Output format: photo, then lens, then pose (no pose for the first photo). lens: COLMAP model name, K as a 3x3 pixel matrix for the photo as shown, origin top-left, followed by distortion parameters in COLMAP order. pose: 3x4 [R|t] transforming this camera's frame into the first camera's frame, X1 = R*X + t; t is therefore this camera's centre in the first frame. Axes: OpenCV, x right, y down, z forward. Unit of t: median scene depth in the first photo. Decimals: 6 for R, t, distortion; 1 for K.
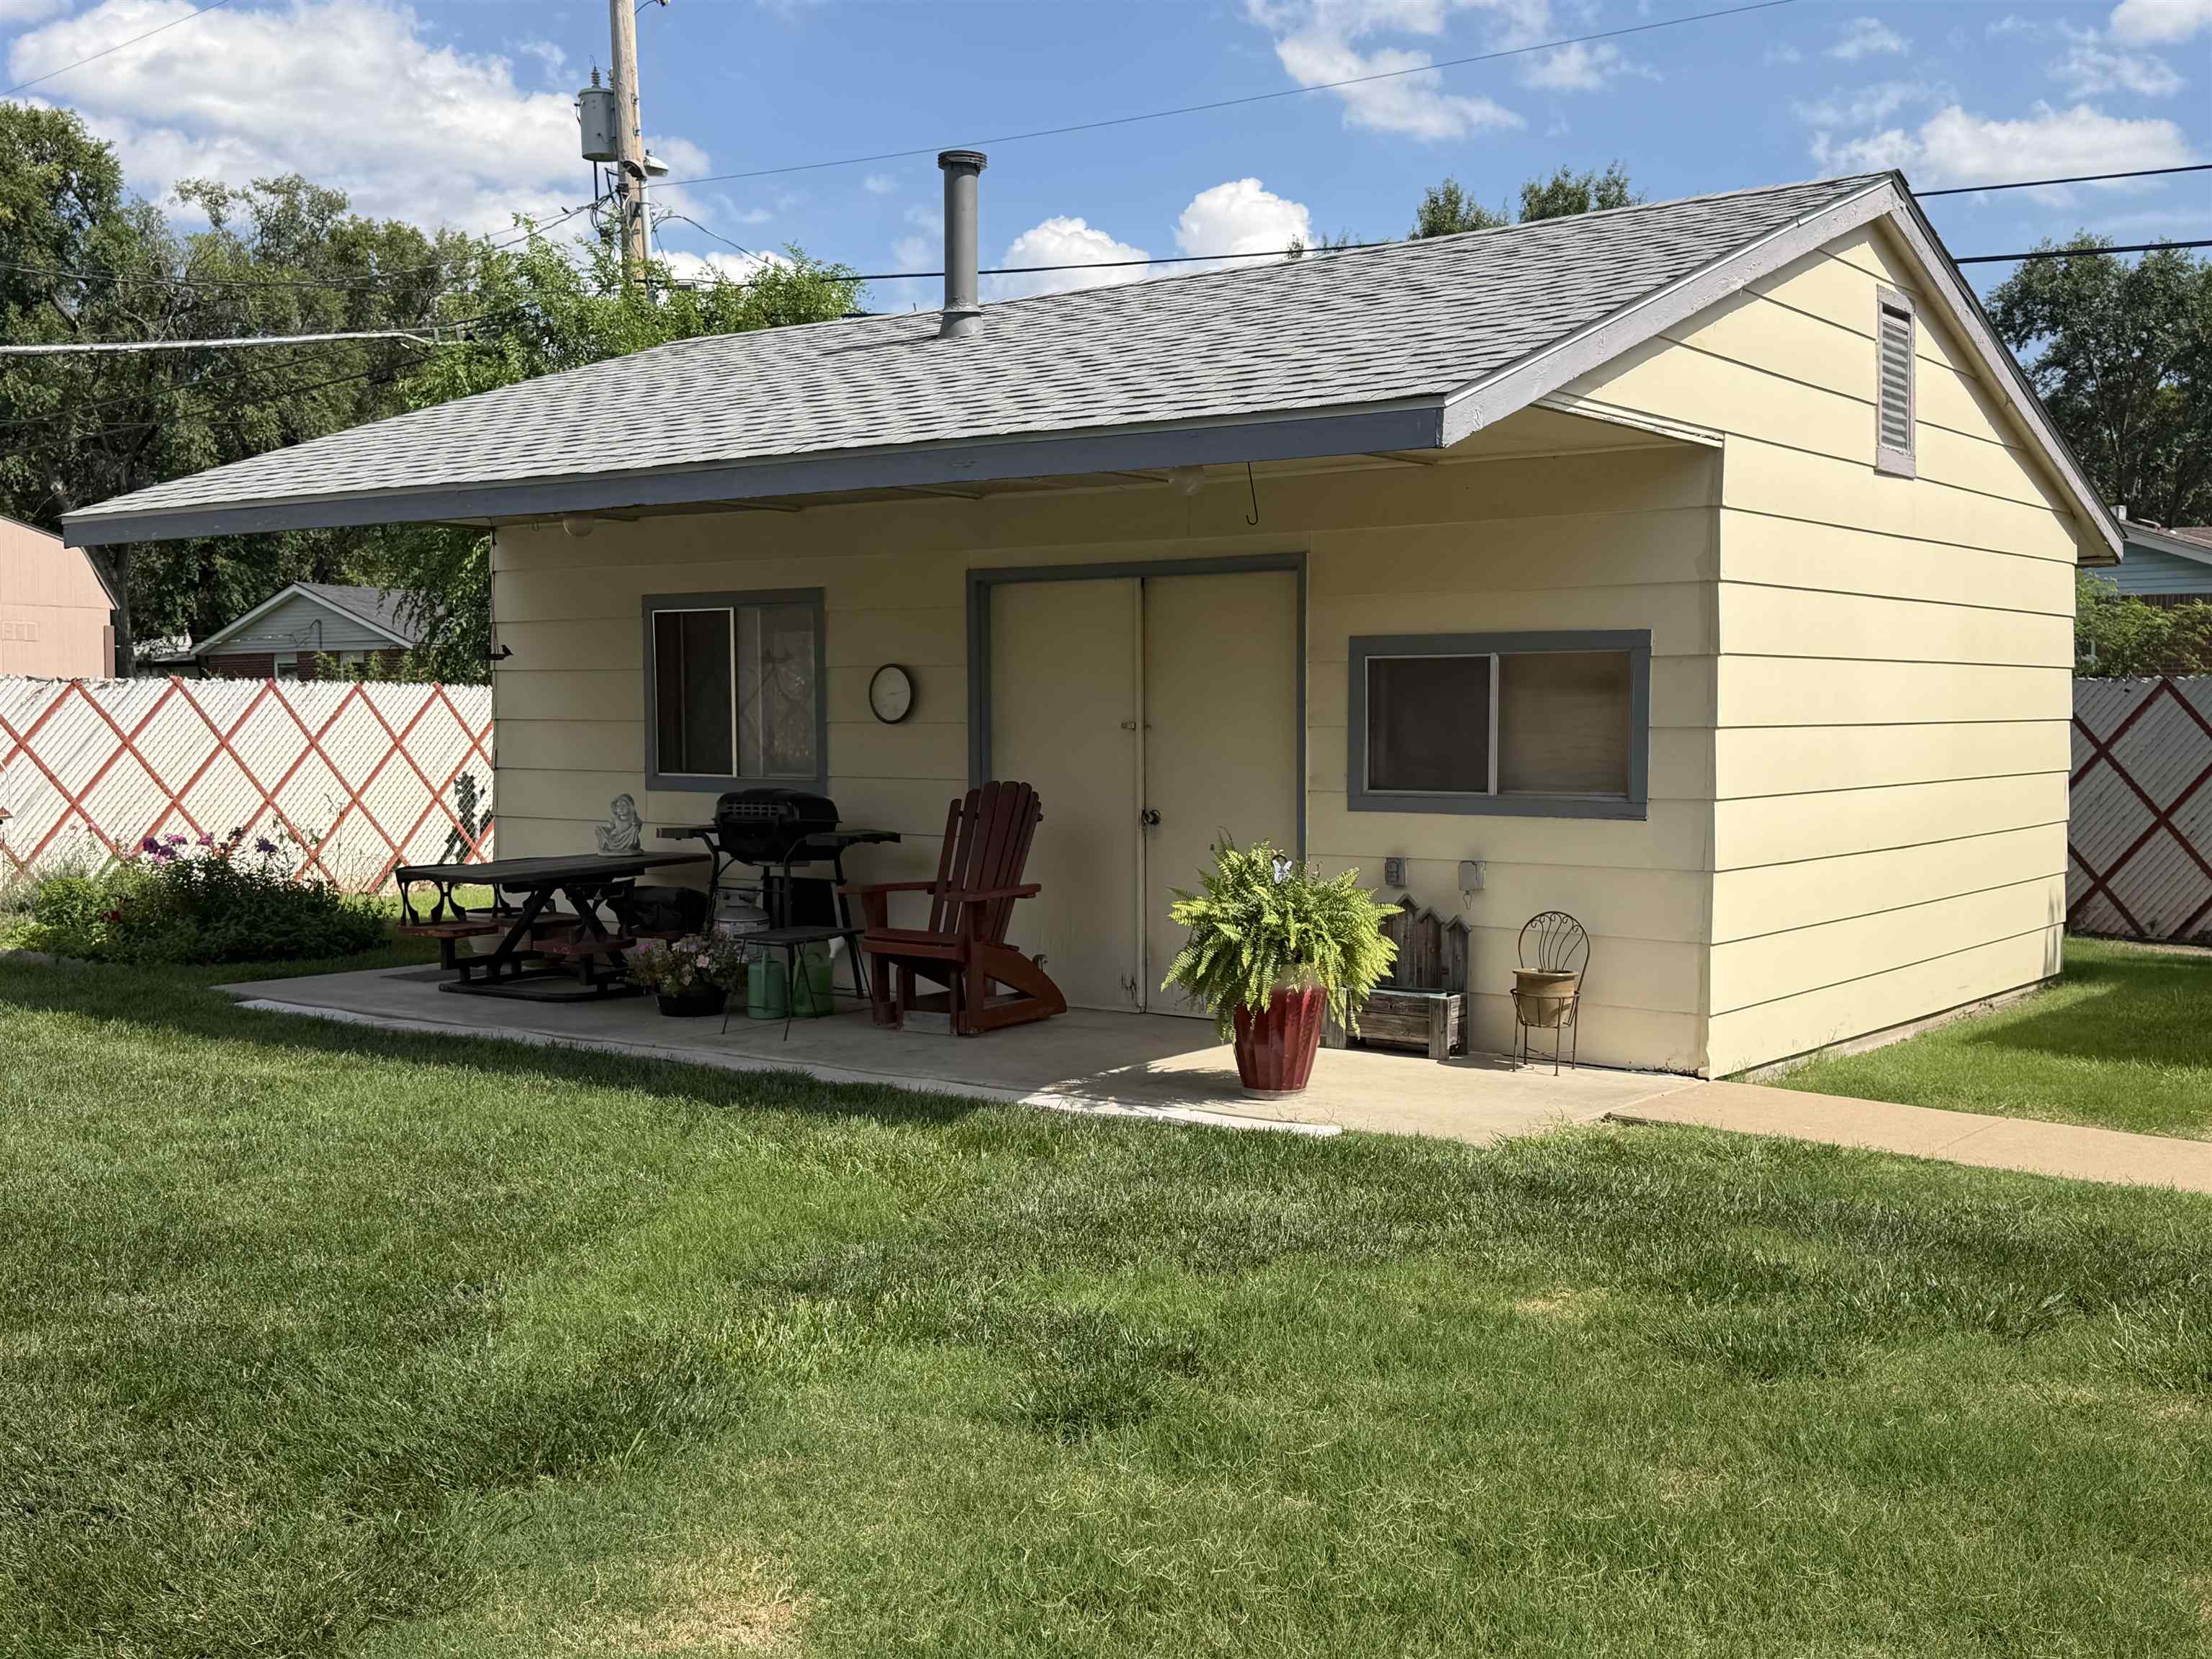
lens RADIAL K [[2351.4, 0, 1101.1], [0, 2351.4, 832.1], [0, 0, 1]] dist [0.058085, 0.000000]
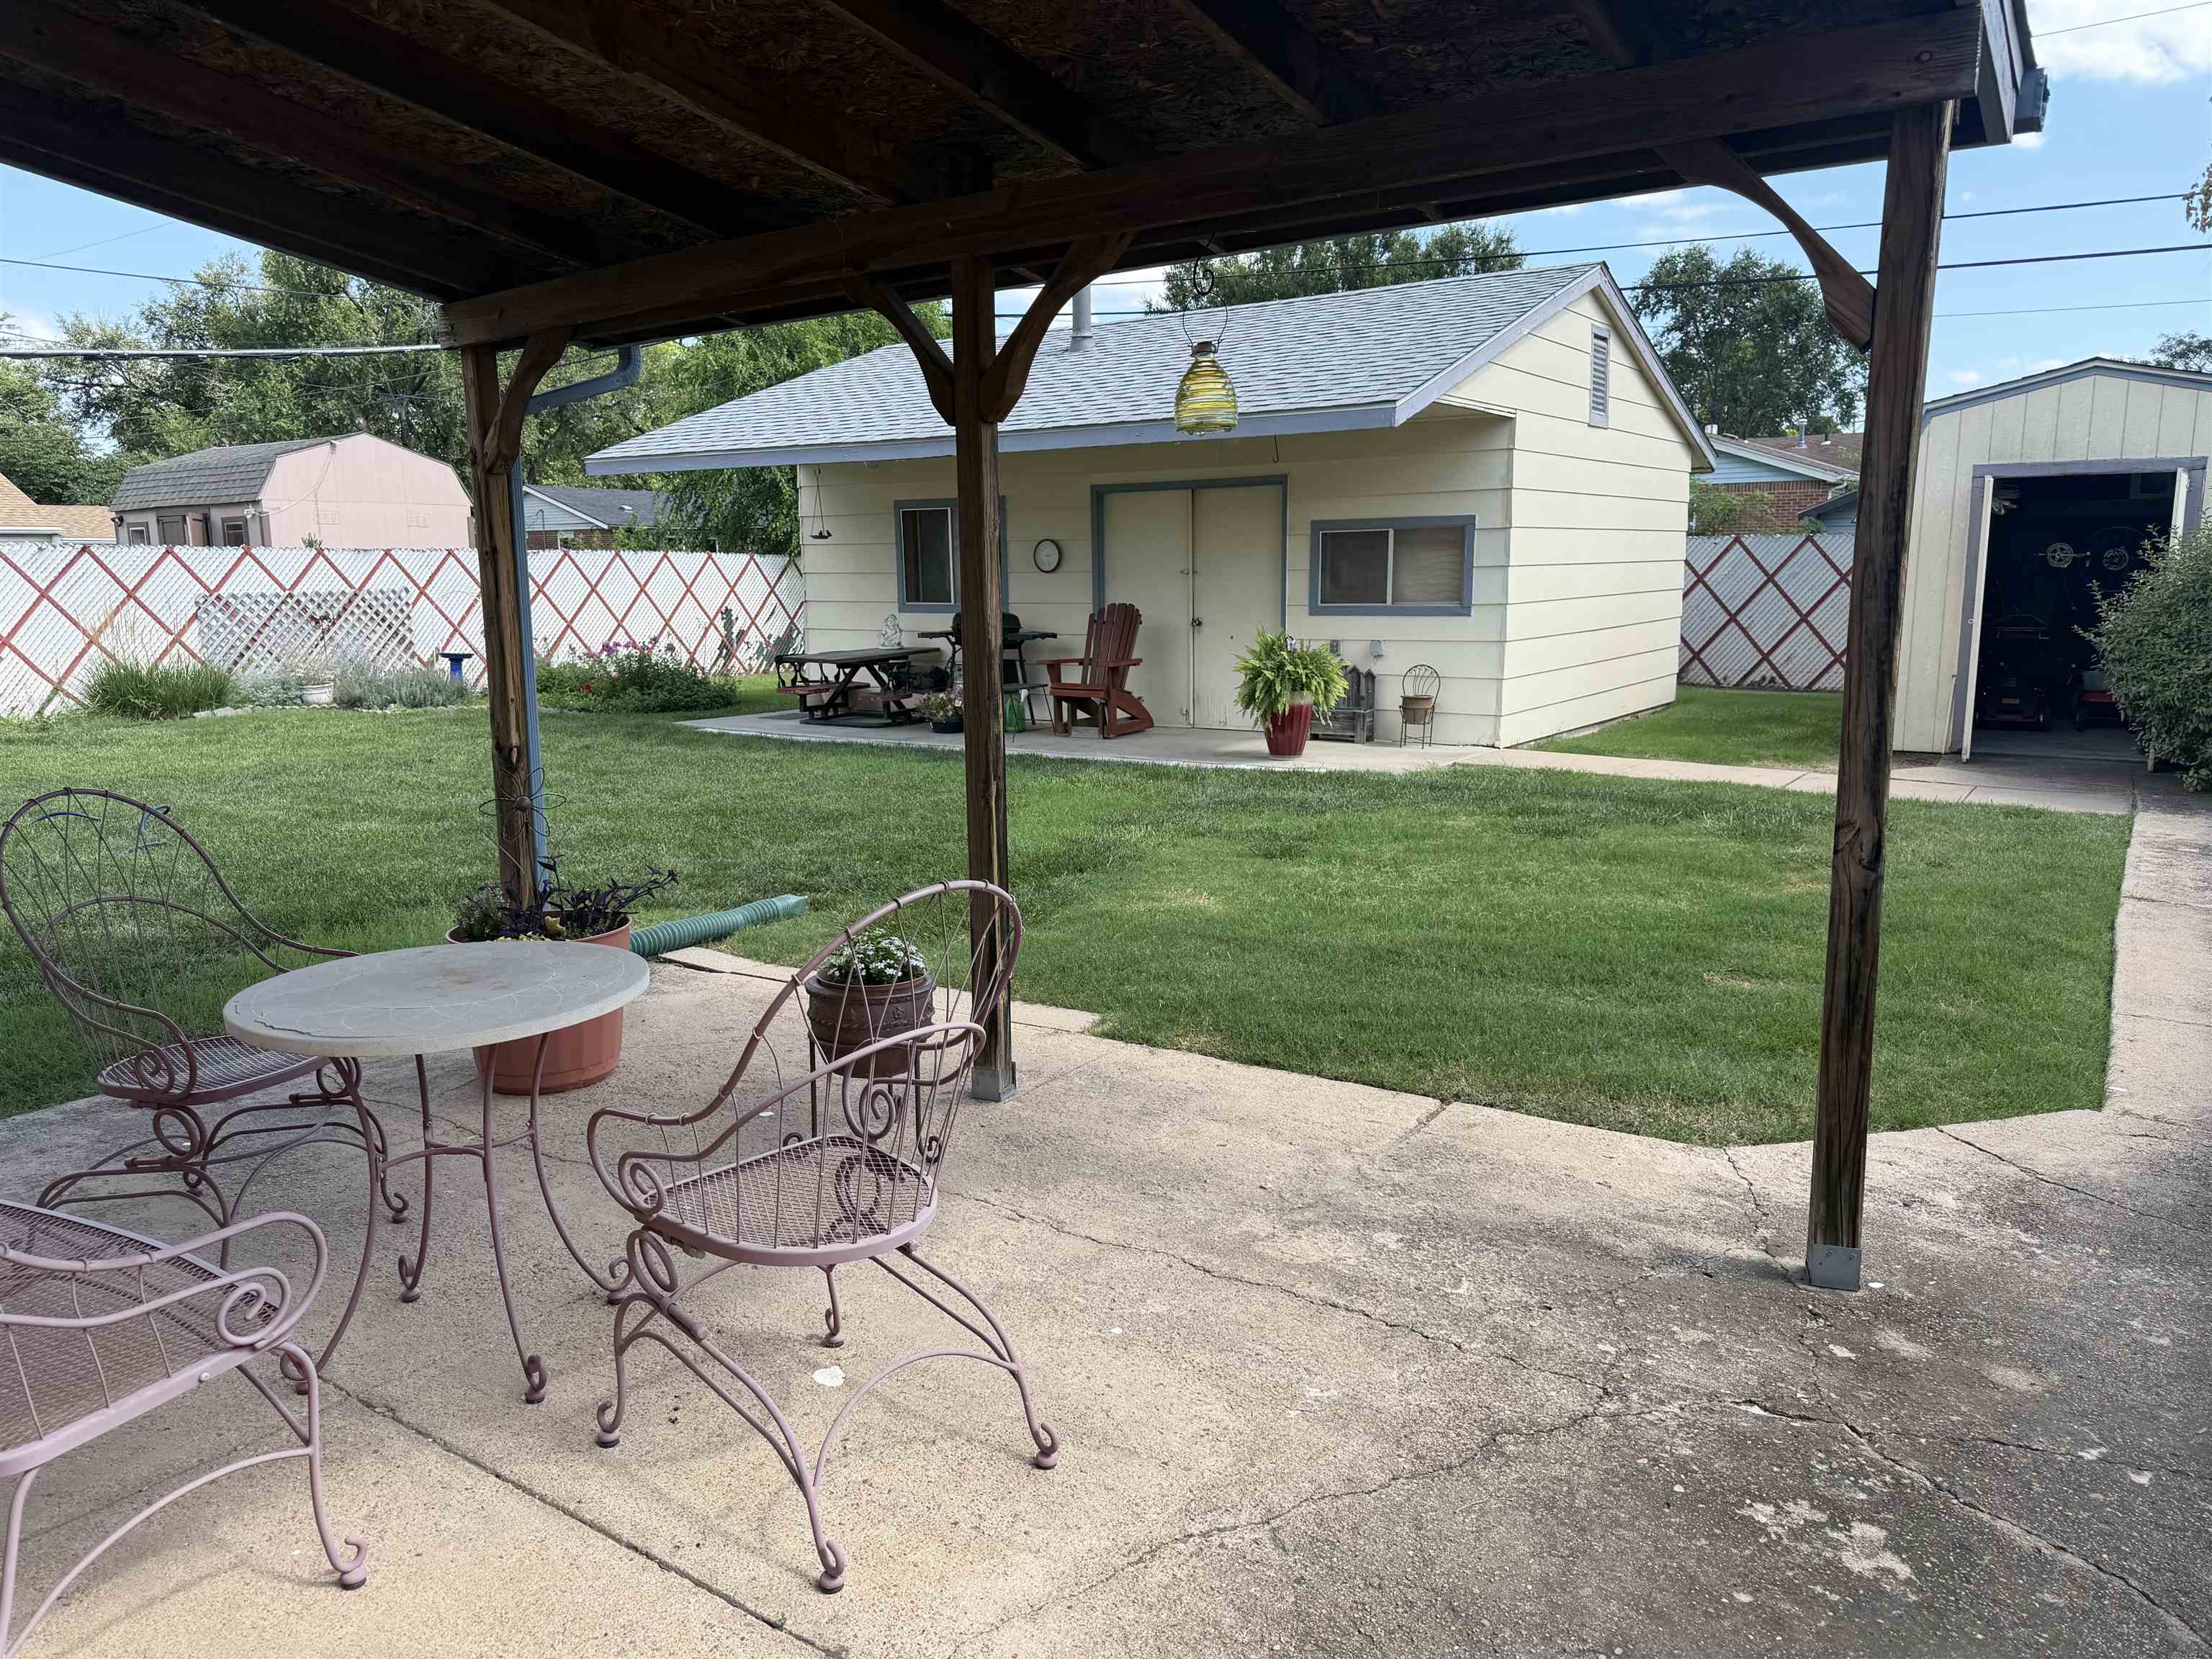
lens RADIAL K [[1577.7, 0, 1117.6], [0, 1577.7, 843.9], [0, 0, 1]] dist [0.074897, -0.082841]
pose [[0.998422, -0.021448, 0.051901, -0.111973], [0.015003, 0.992475, 0.121523, 0.015760], [-0.054117, -0.120552, 0.991231, -0.254870]]
